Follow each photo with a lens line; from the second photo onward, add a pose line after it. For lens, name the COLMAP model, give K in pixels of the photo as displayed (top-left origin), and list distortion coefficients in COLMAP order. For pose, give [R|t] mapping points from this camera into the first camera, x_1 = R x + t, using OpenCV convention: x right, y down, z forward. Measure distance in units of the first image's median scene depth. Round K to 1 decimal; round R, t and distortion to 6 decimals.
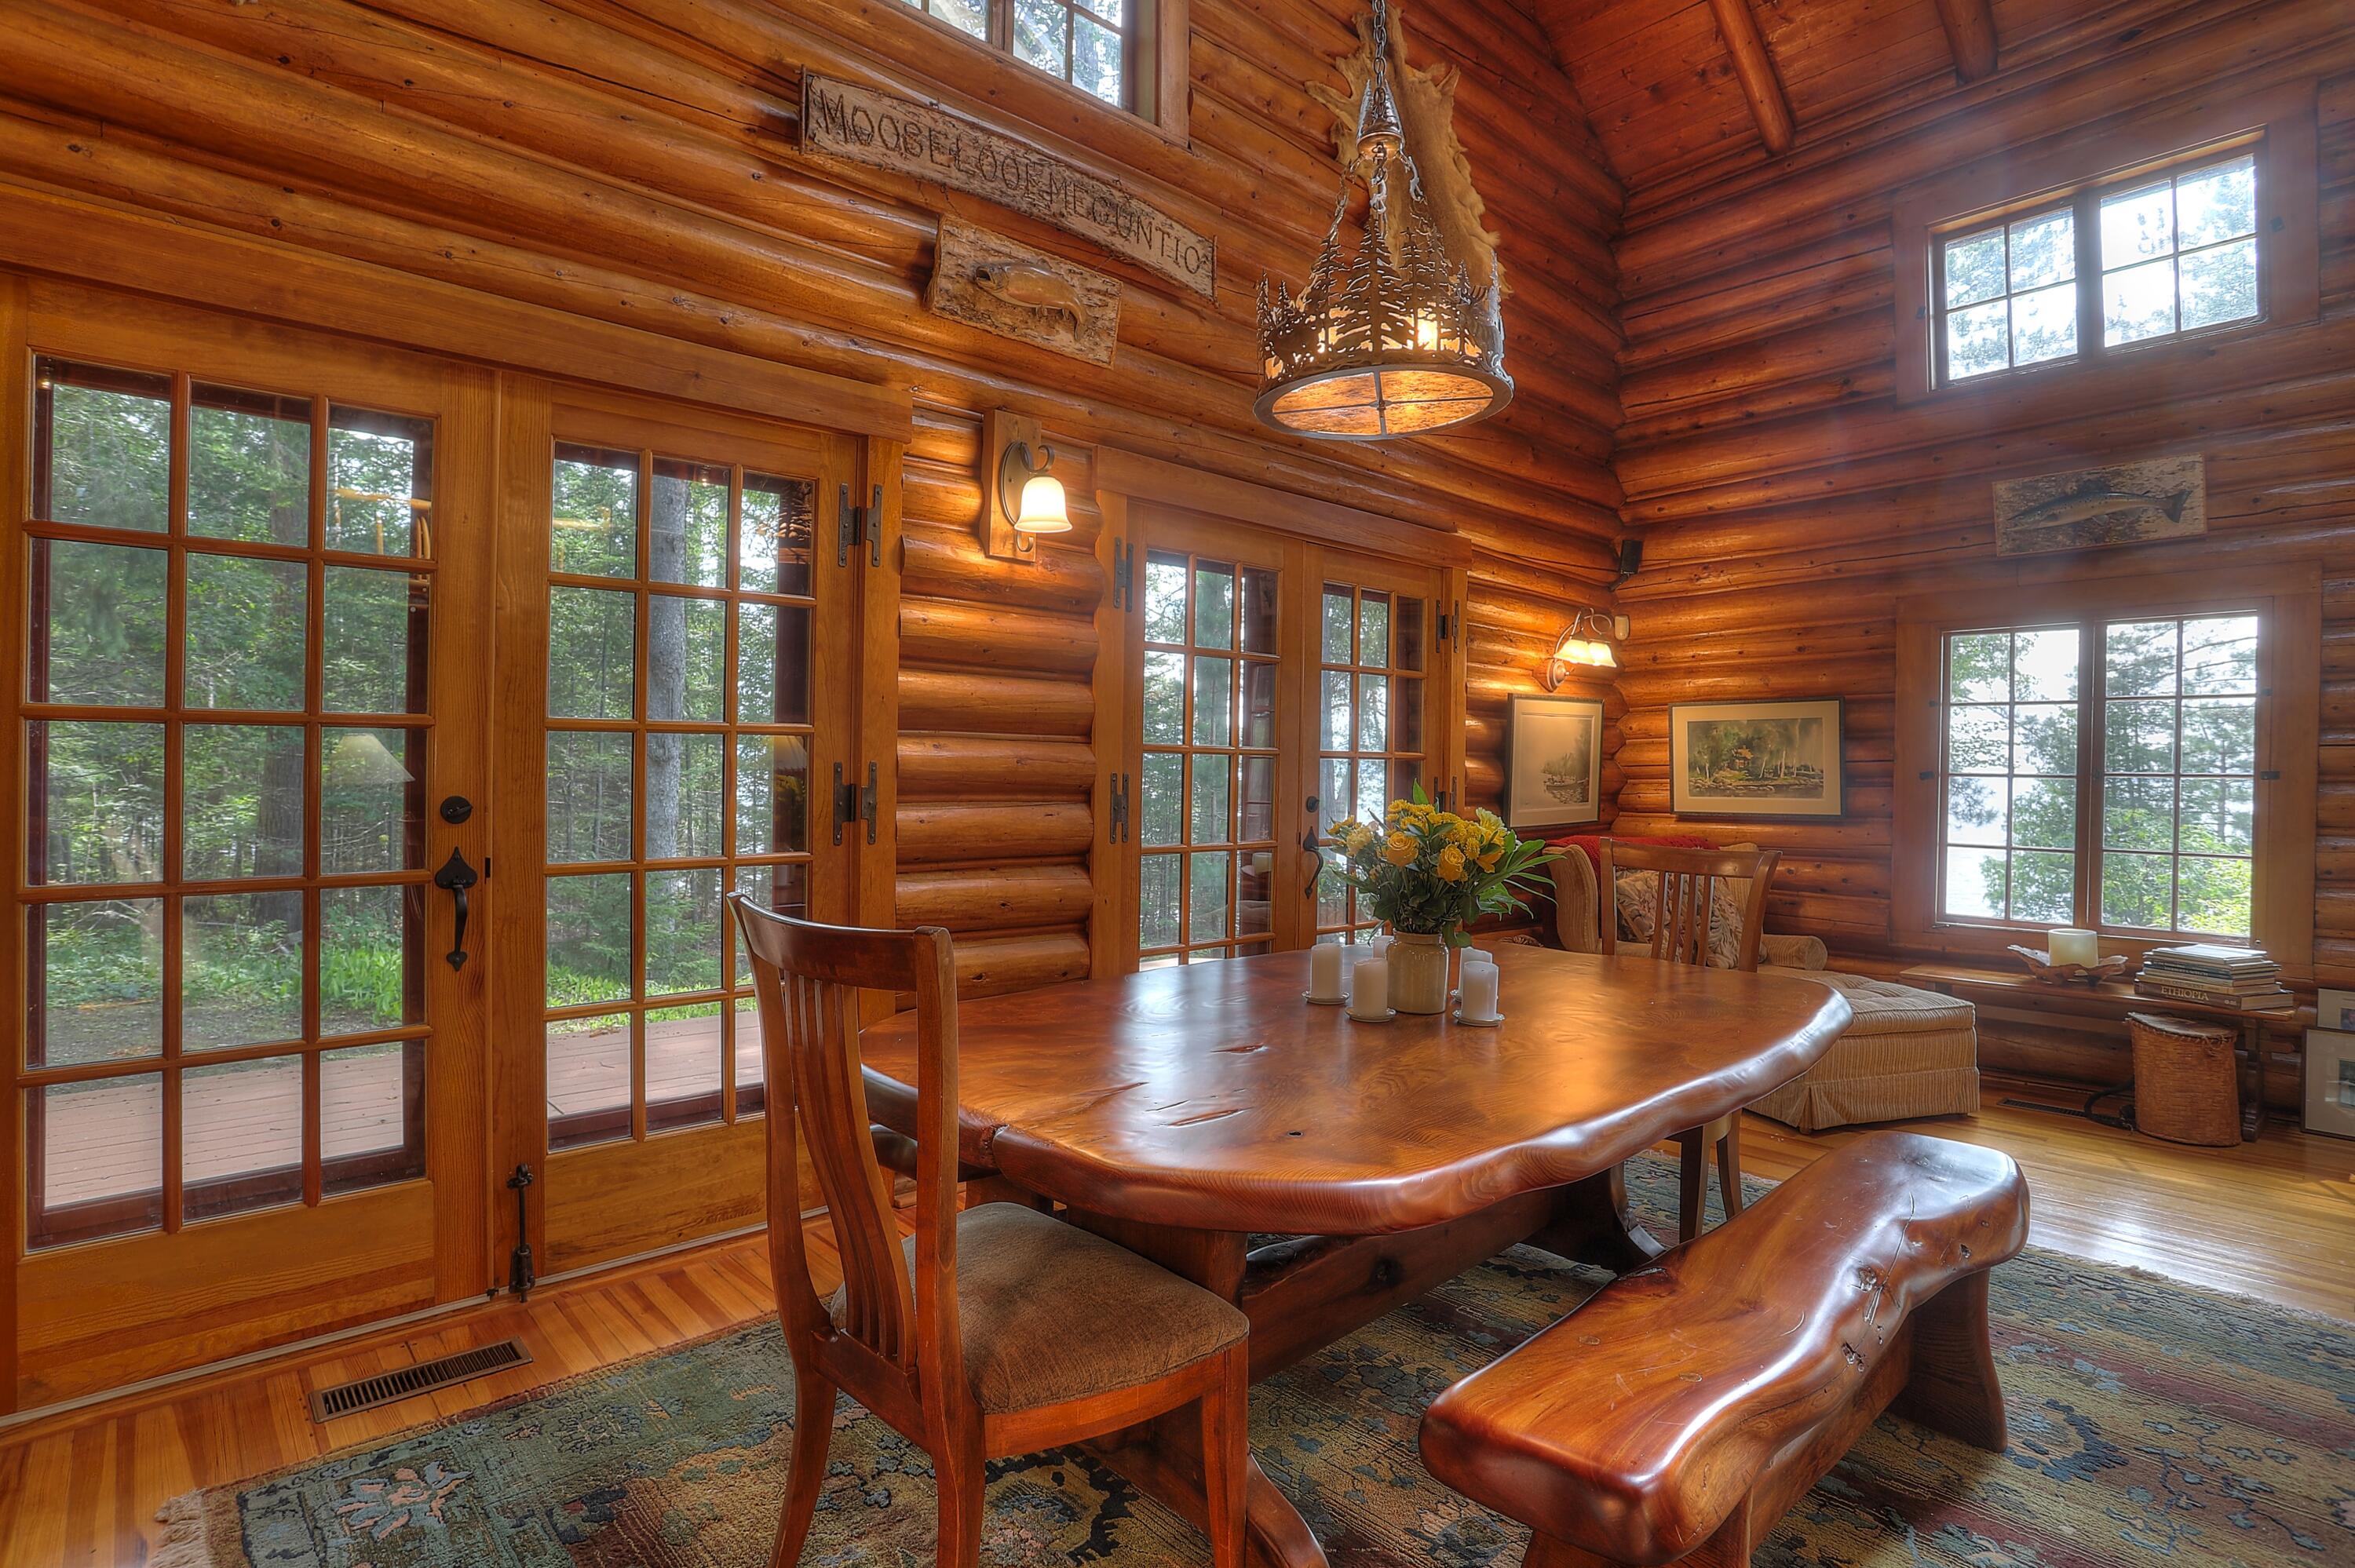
lens RADIAL K [[1167.8, 0, 1136.7], [0, 1167.8, 764.9], [0, 0, 1]] dist [-0.071565, 0.023667]
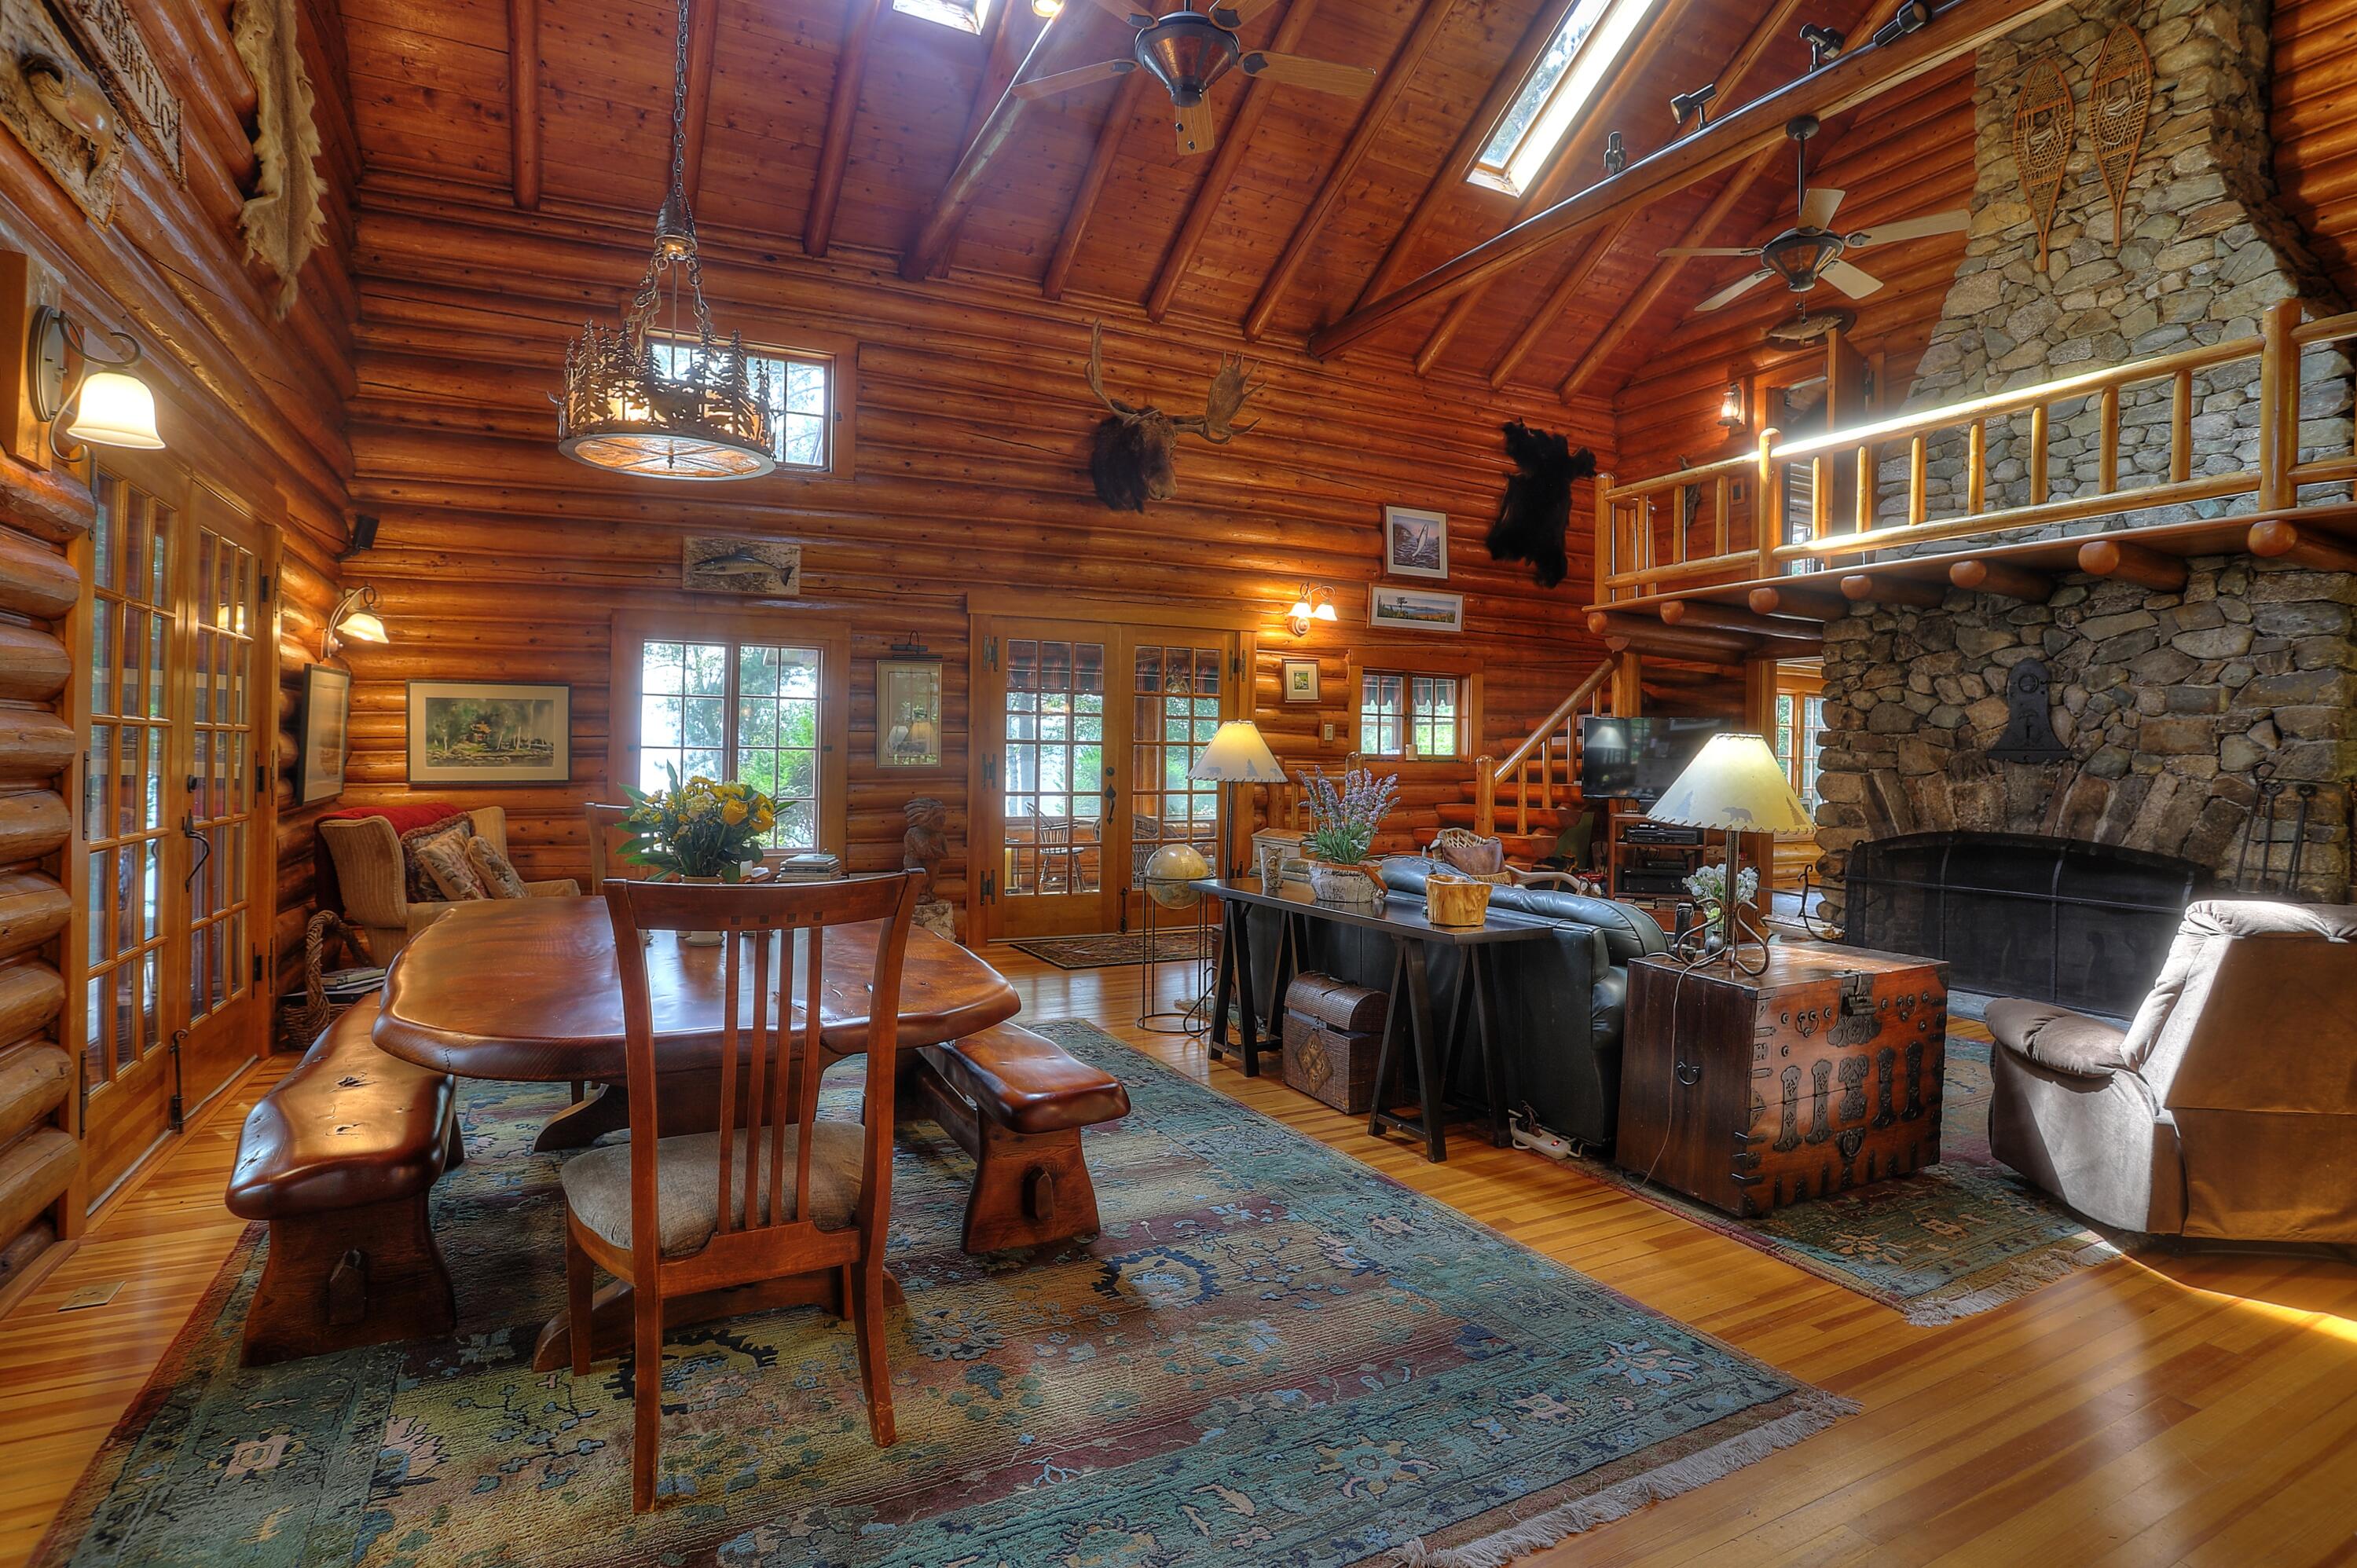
lens RADIAL K [[1150.8, 0, 1147.9], [0, 1150.8, 766.5], [0, 0, 1]] dist [-0.082874, 0.024918]
pose [[0.250657, -0.016325, 0.967938, -0.534245], [-0.016649, 0.999637, 0.021171, -0.009190], [-0.967933, -0.021422, 0.250294, 0.123704]]
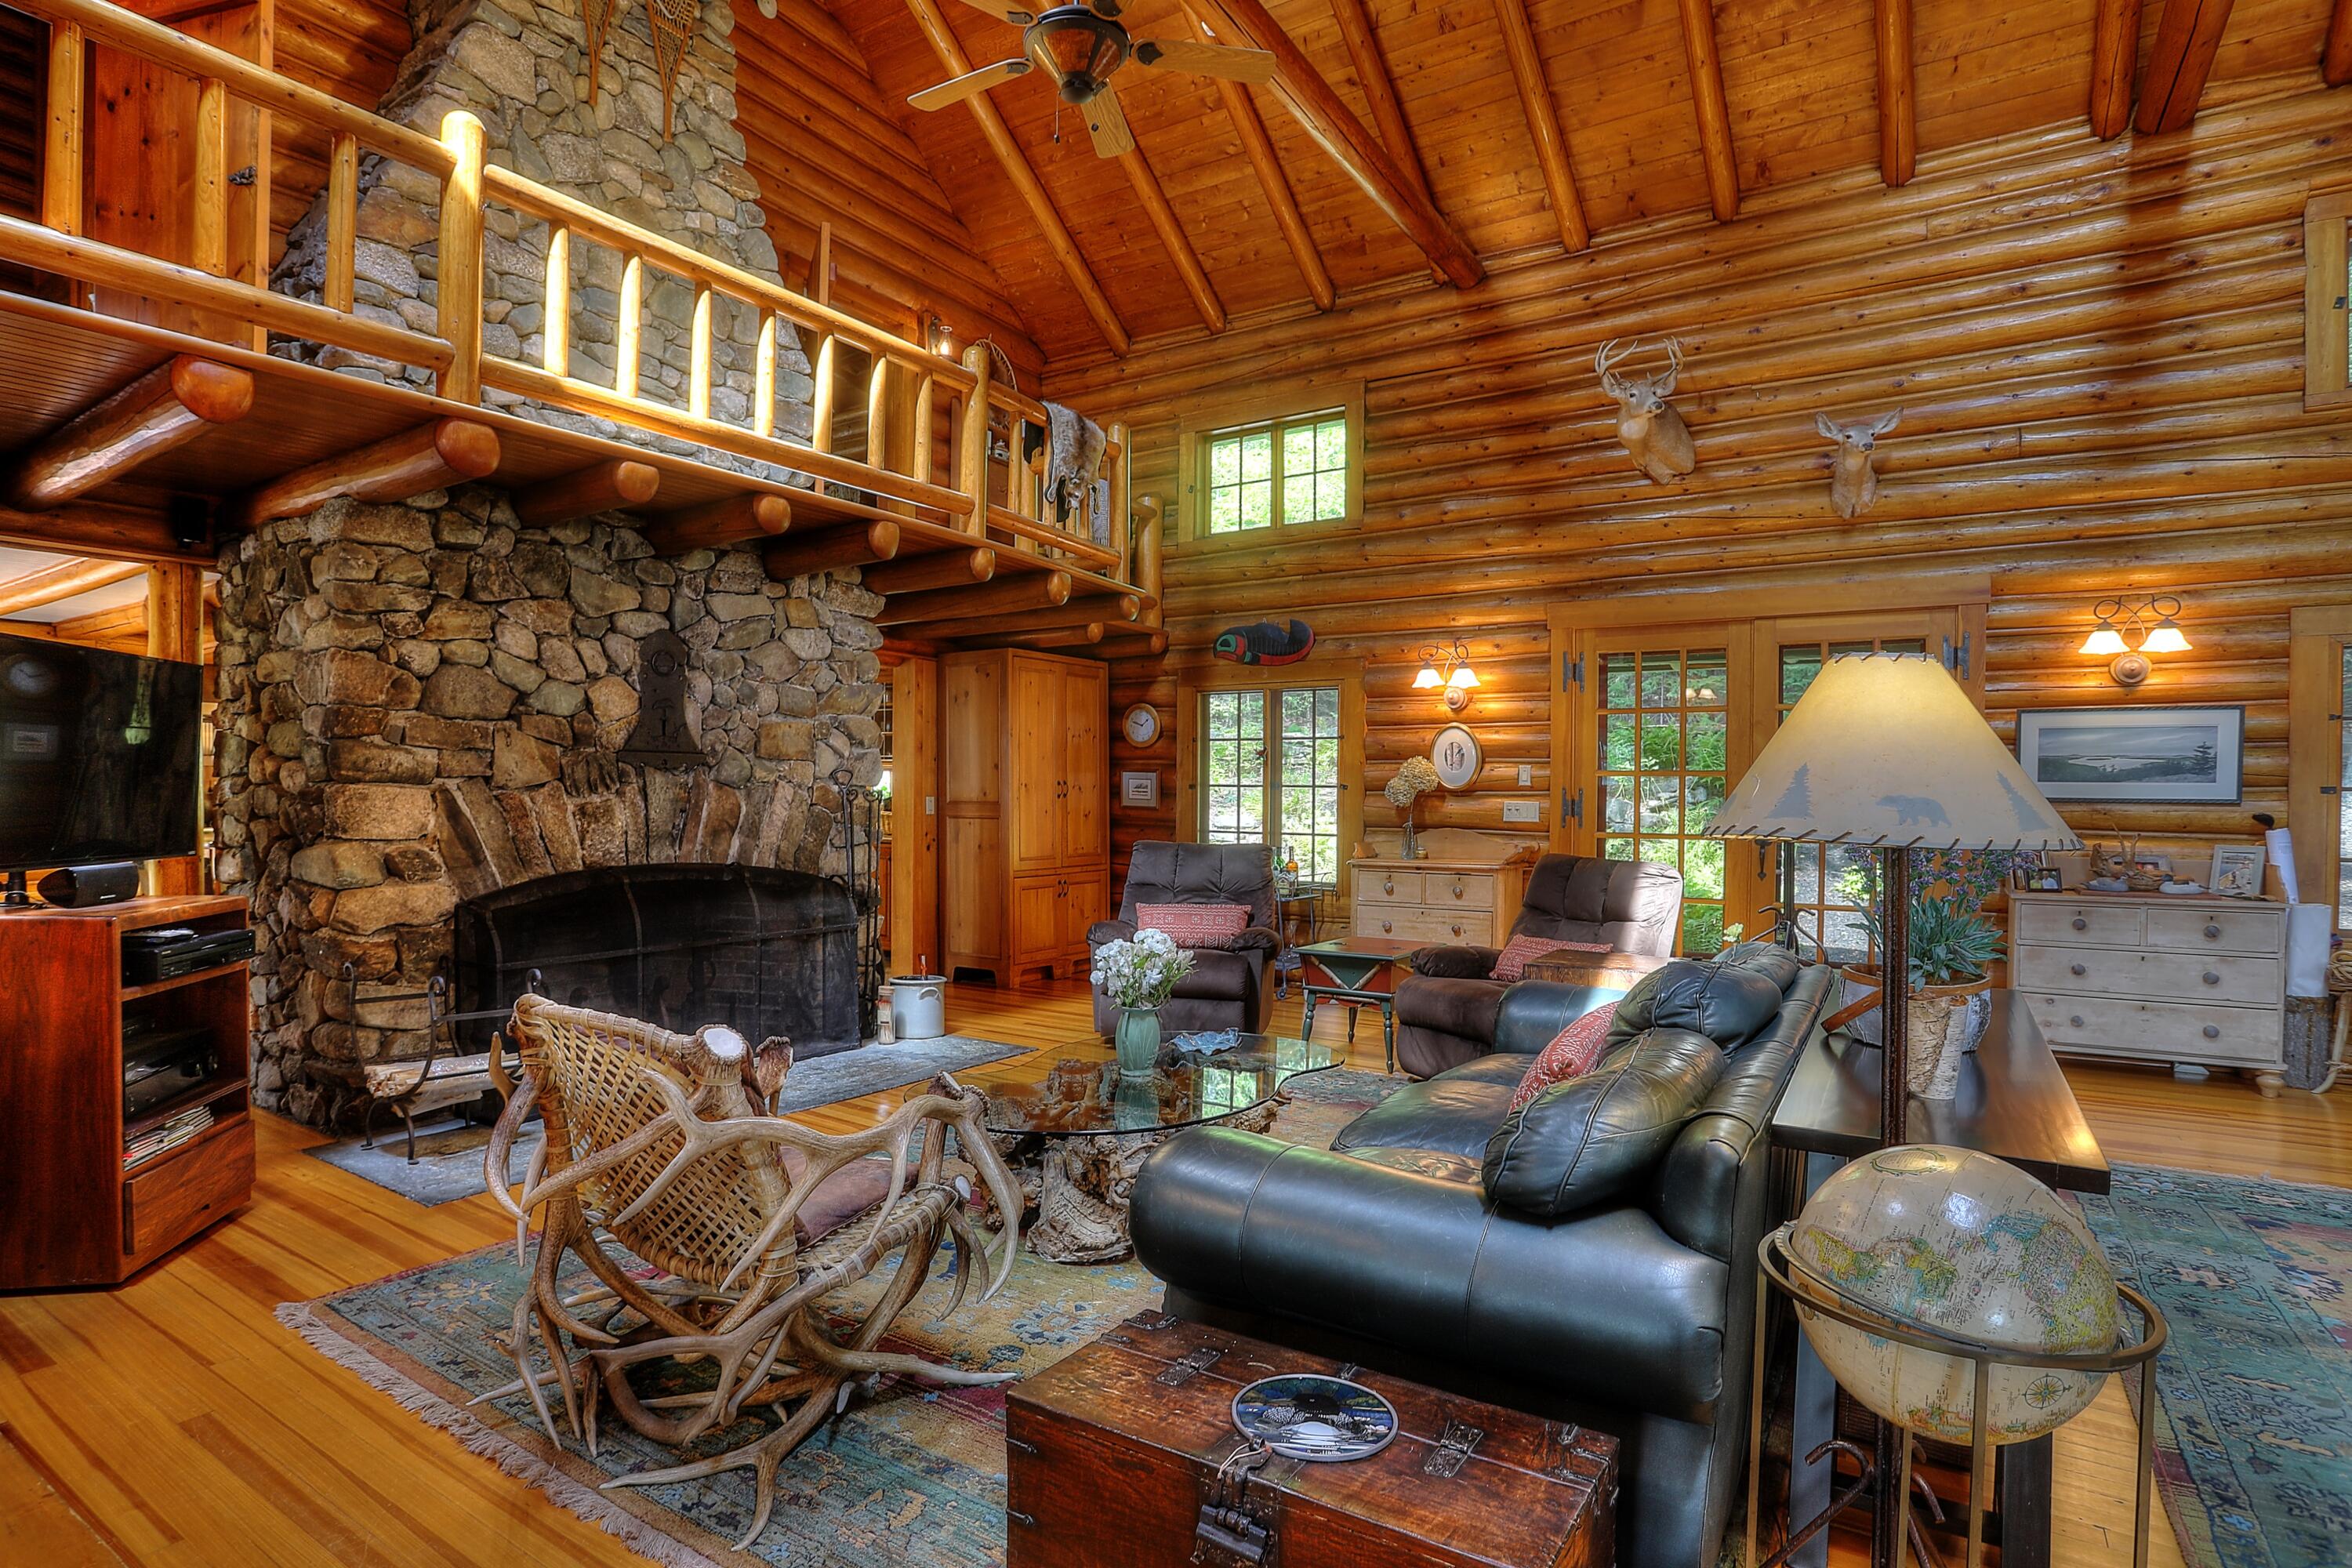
lens RADIAL K [[1208.2, 0, 1177.6], [0, 1208.2, 802.1], [0, 0, 1]] dist [-0.035226, 0.000160]
pose [[-0.961636, -0.013948, -0.273973, 1.129339], [-0.015899, 0.999862, 0.004902, 0.018889], [0.273867, 0.009070, -0.961725, 0.701129]]
